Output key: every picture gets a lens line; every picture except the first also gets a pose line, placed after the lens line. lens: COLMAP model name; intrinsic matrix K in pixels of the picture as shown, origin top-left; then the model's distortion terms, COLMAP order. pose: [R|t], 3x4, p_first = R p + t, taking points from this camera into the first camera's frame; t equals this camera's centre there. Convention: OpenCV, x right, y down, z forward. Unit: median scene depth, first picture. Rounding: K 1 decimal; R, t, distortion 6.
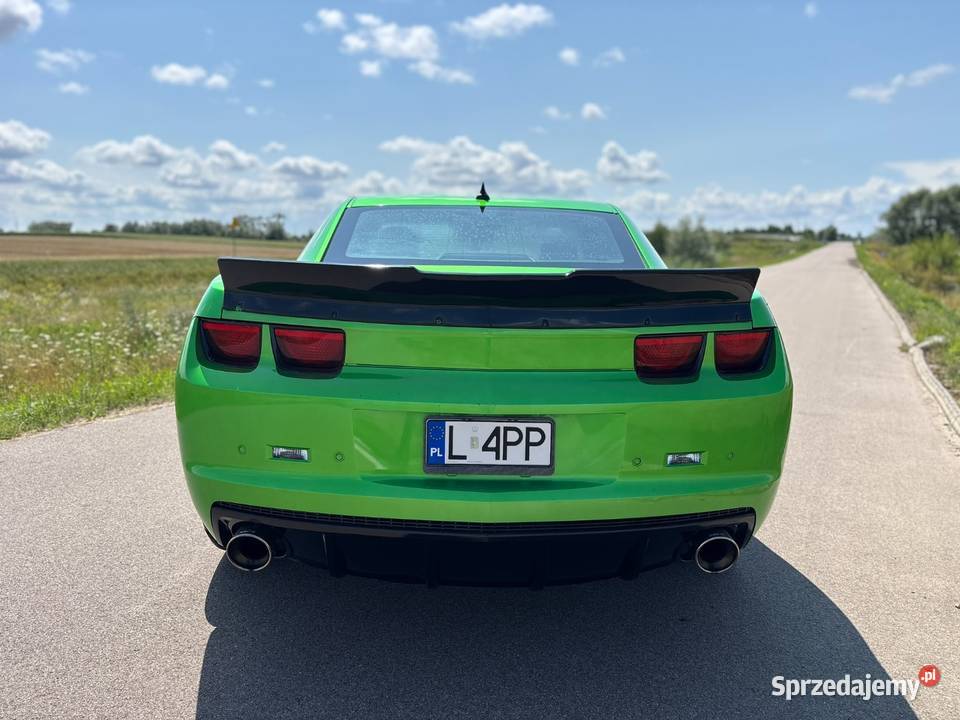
lens RADIAL K [[719.3, 0, 487.5], [0, 719.3, 365.8], [0, 0, 1]] dist [0.022830, -0.011740]
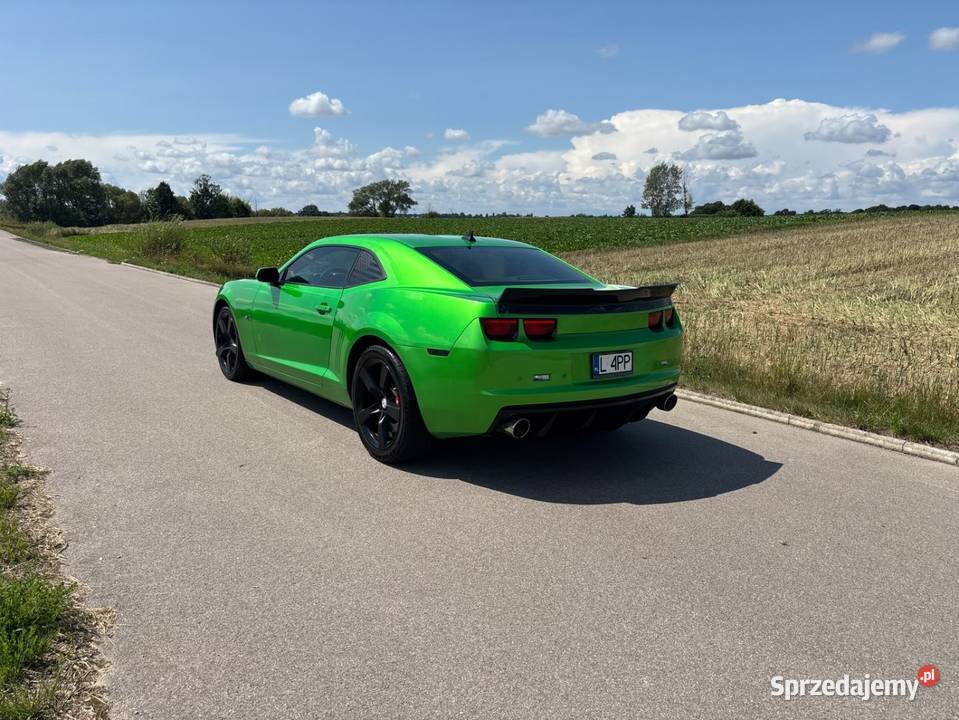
lens RADIAL K [[718.5, 0, 478.4], [0, 718.5, 357.9], [0, 0, 1]] dist [0.022830, -0.011740]
pose [[0.846058, -0.091050, 0.525259, -1.574386], [0.088993, 0.995603, 0.029236, -0.016568], [-0.525611, 0.022009, 0.850440, -0.743759]]
